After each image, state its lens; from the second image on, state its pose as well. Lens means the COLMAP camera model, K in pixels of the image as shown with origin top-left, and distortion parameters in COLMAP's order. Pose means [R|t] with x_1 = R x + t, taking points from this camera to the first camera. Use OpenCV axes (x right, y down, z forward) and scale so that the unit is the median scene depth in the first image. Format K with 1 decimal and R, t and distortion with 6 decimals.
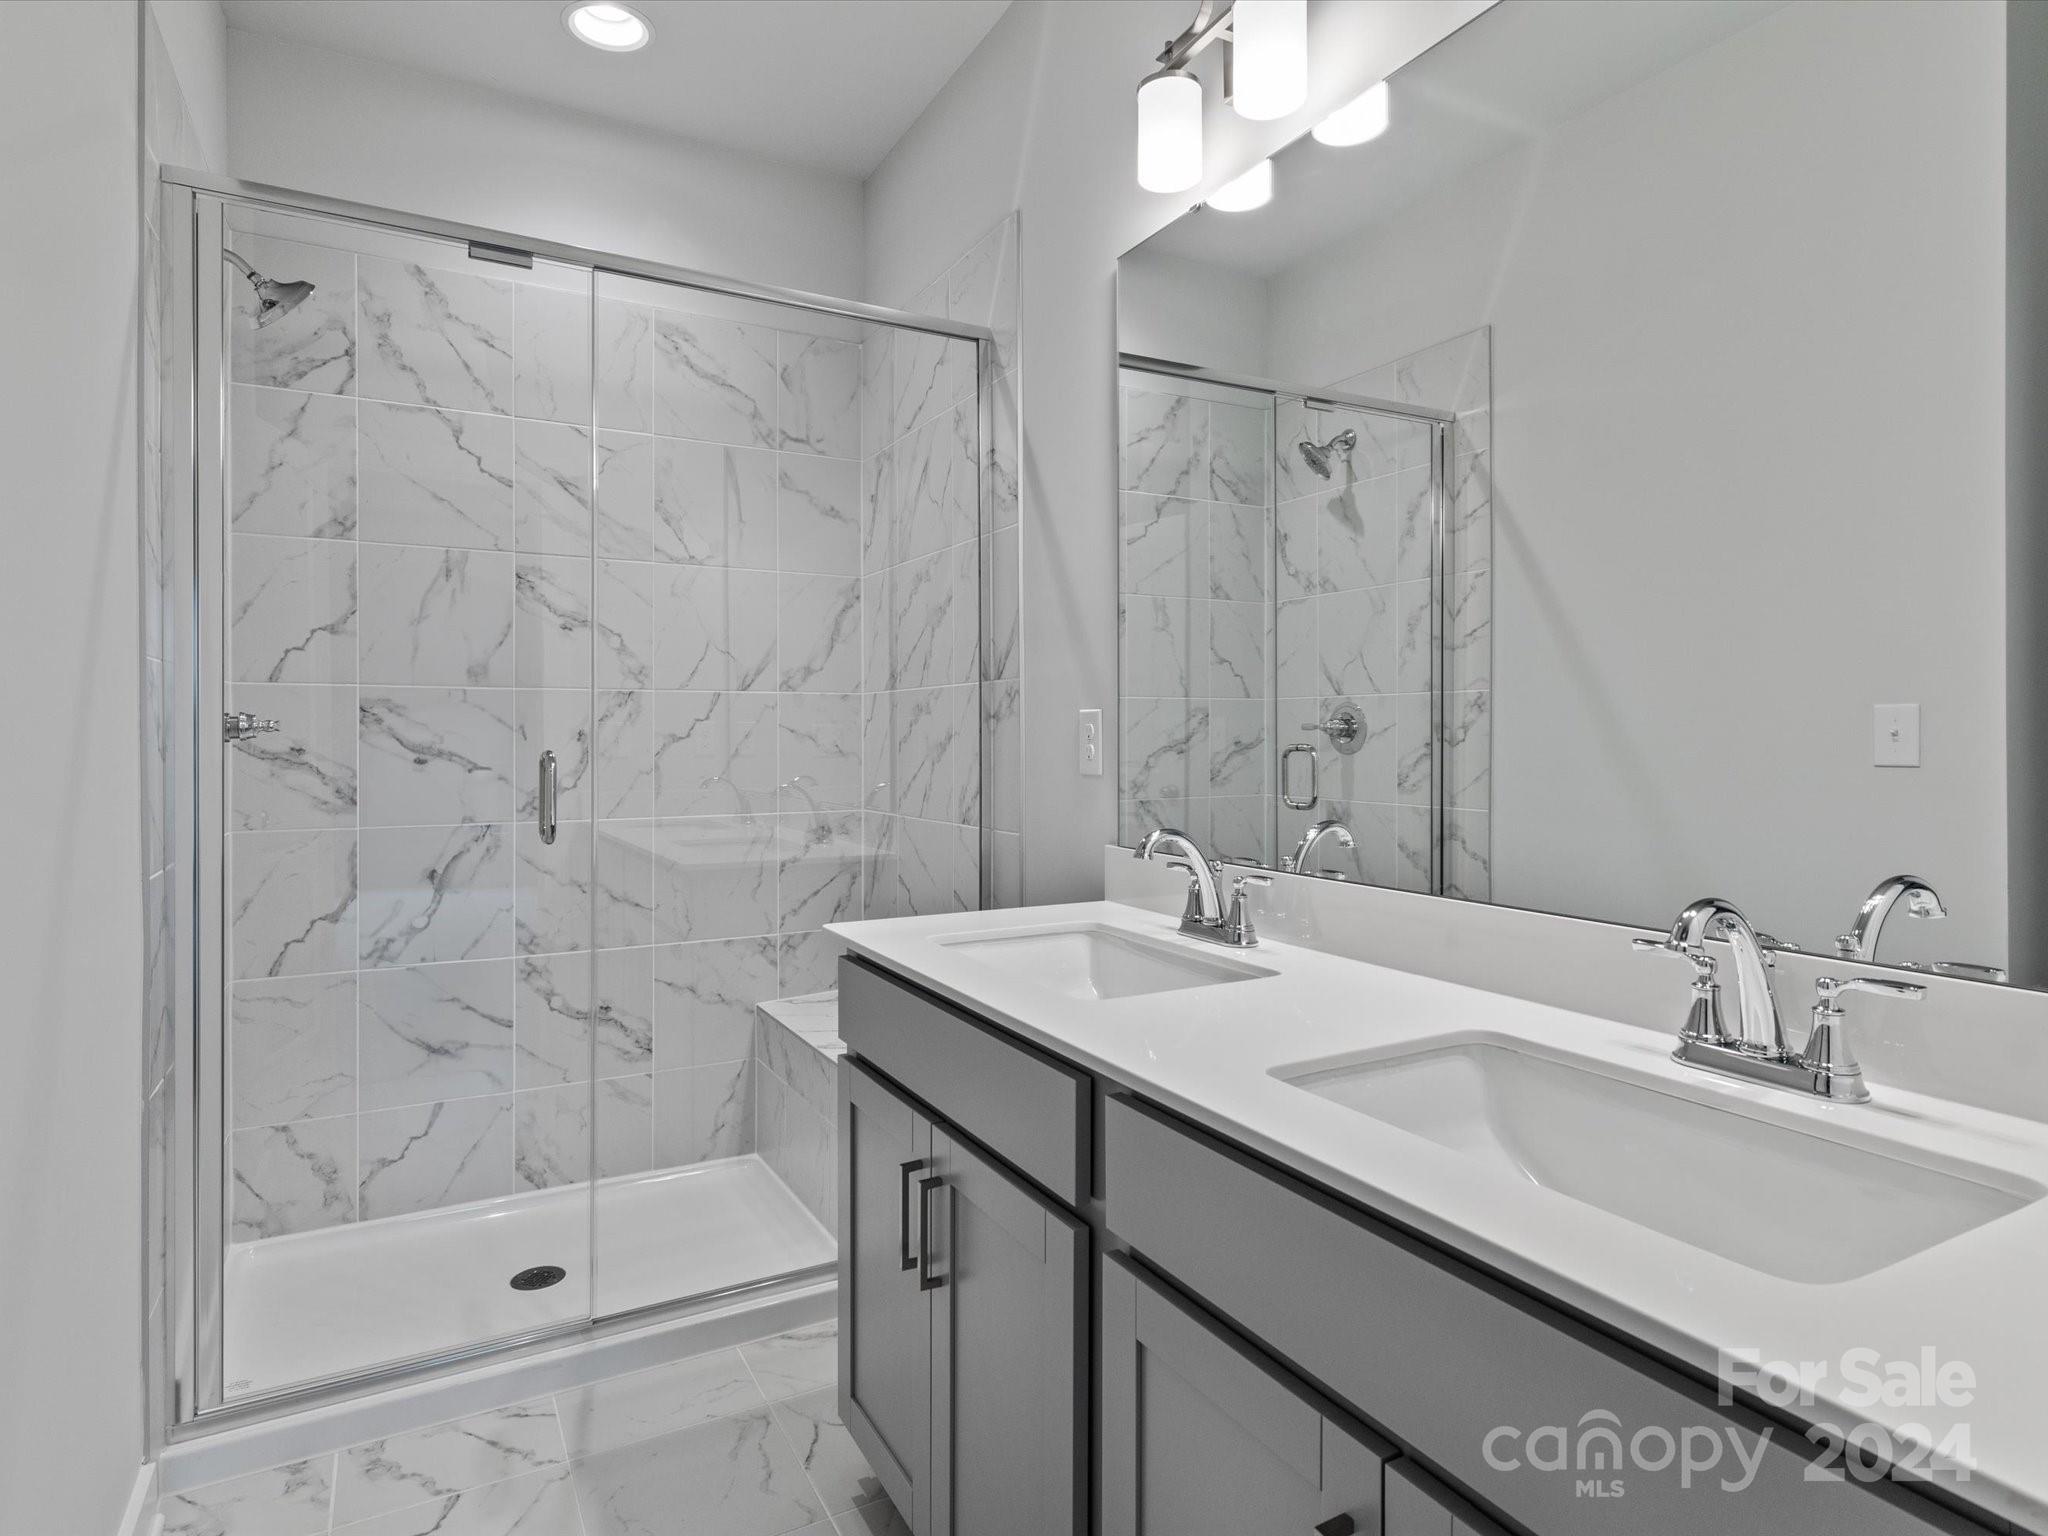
lens RADIAL K [[1120.7, 0, 1015.0], [0, 1120.7, 752.2], [0, 0, 1]] dist [0.005820, 0.002318]
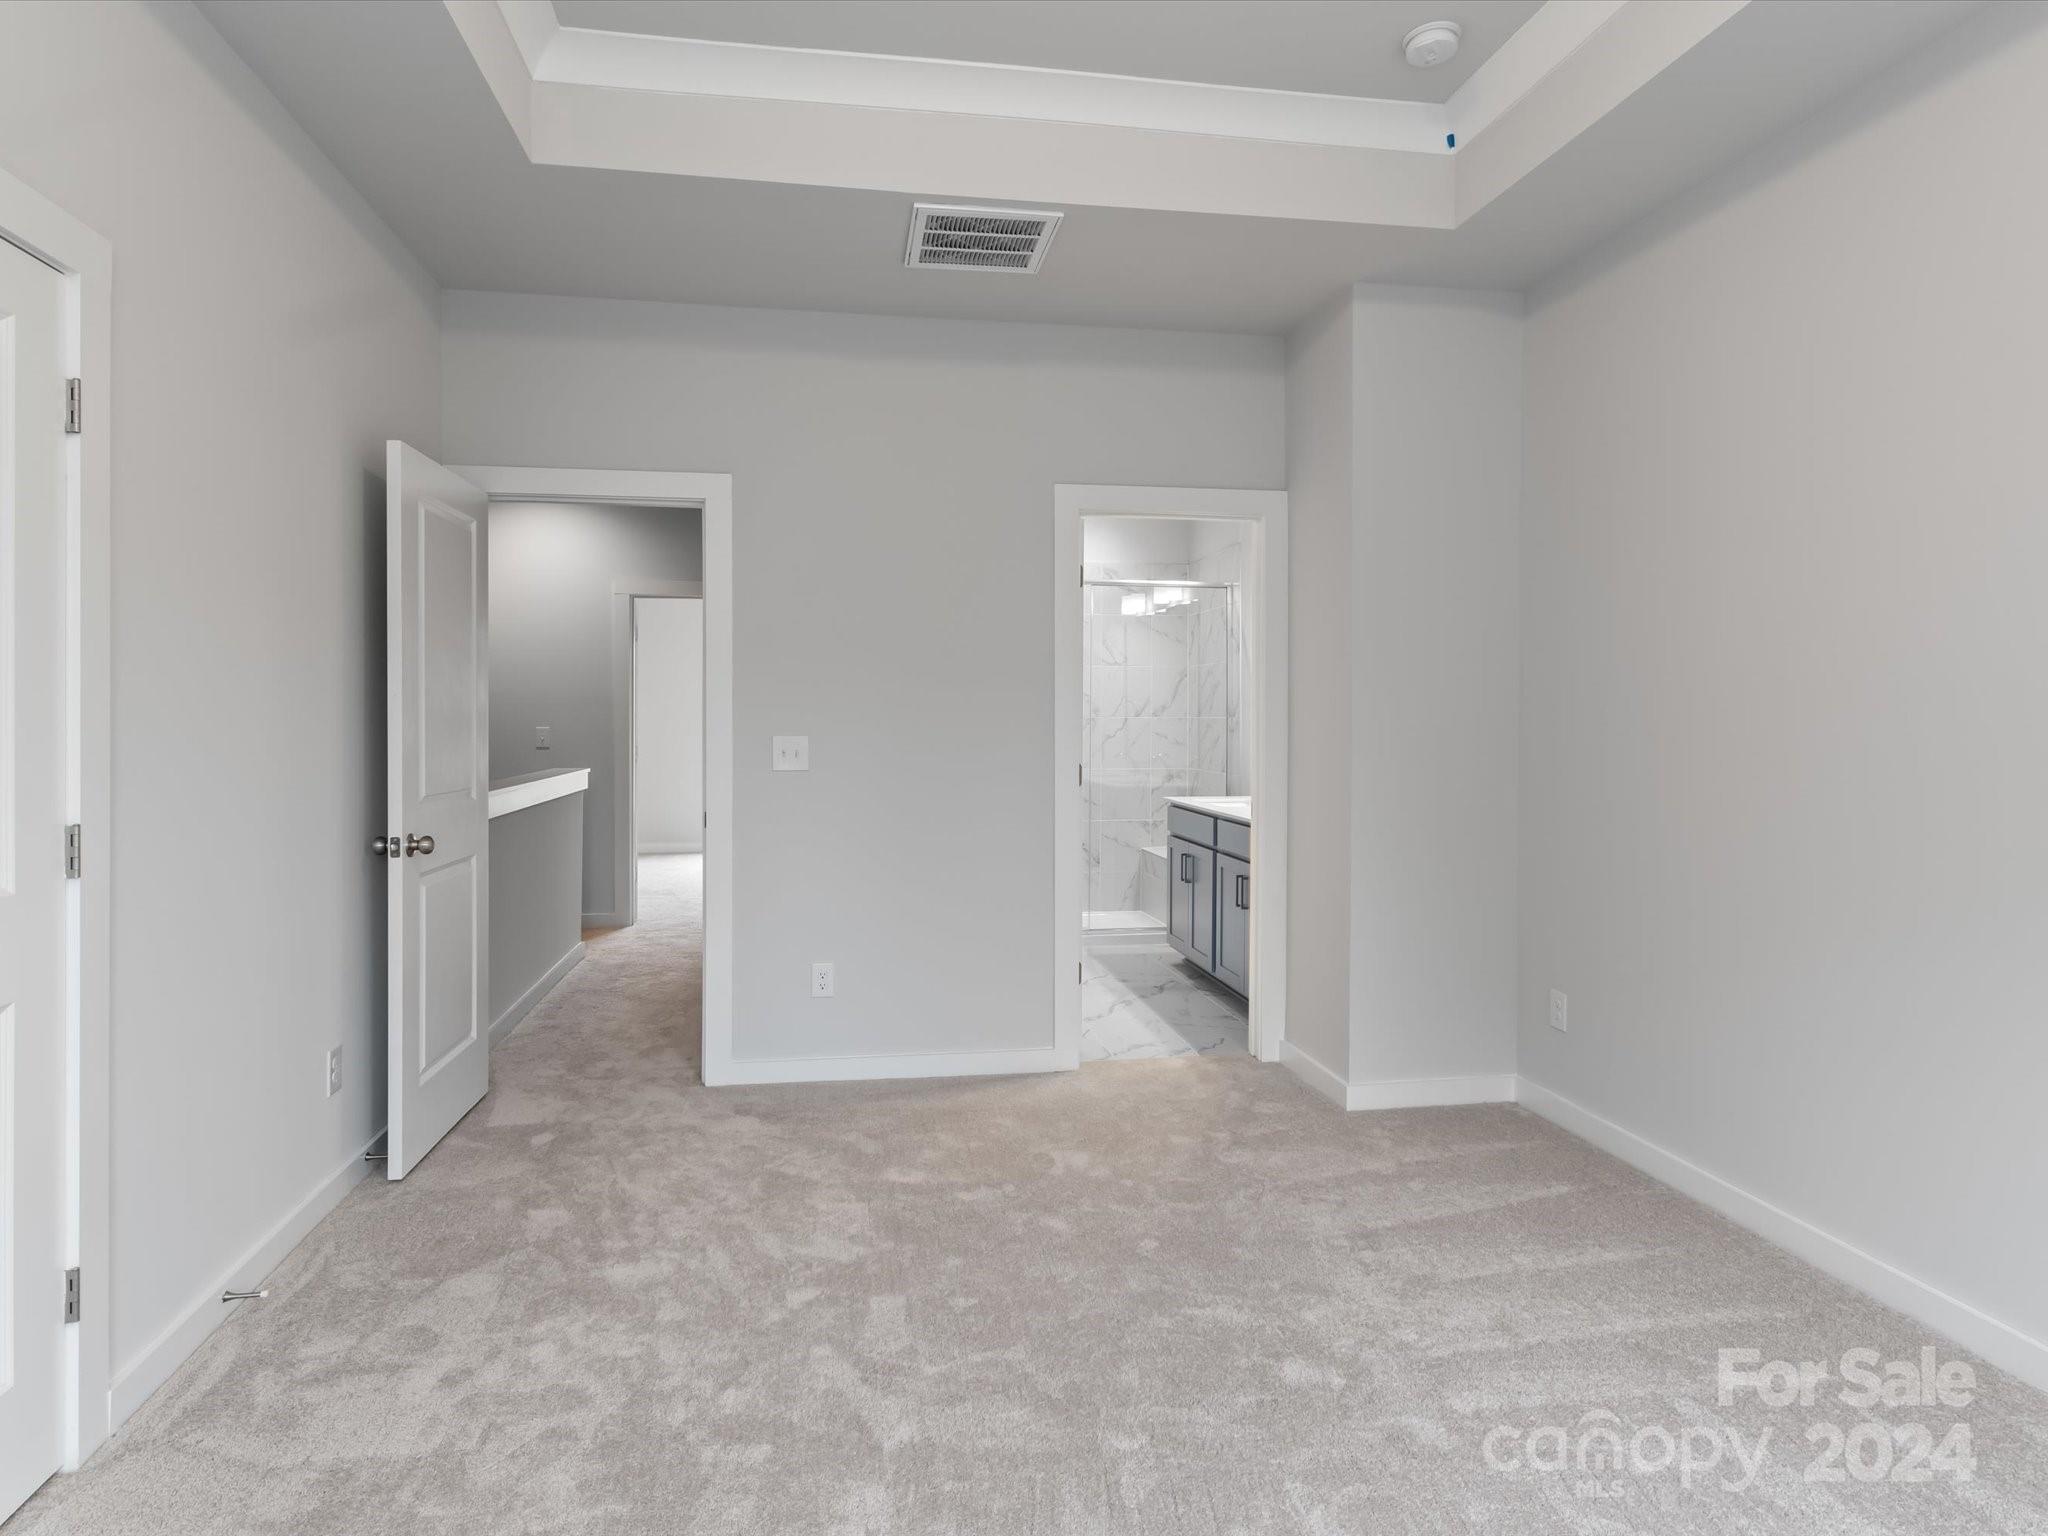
lens RADIAL K [[1120.7, 0, 1015.0], [0, 1120.7, 752.2], [0, 0, 1]] dist [0.005820, 0.002318]
pose [[0.945647, 0.011060, -0.325007, 0.306249], [-0.005279, 0.999812, 0.018661, -0.024201], [0.325152, -0.015931, 0.945527, -1.423032]]
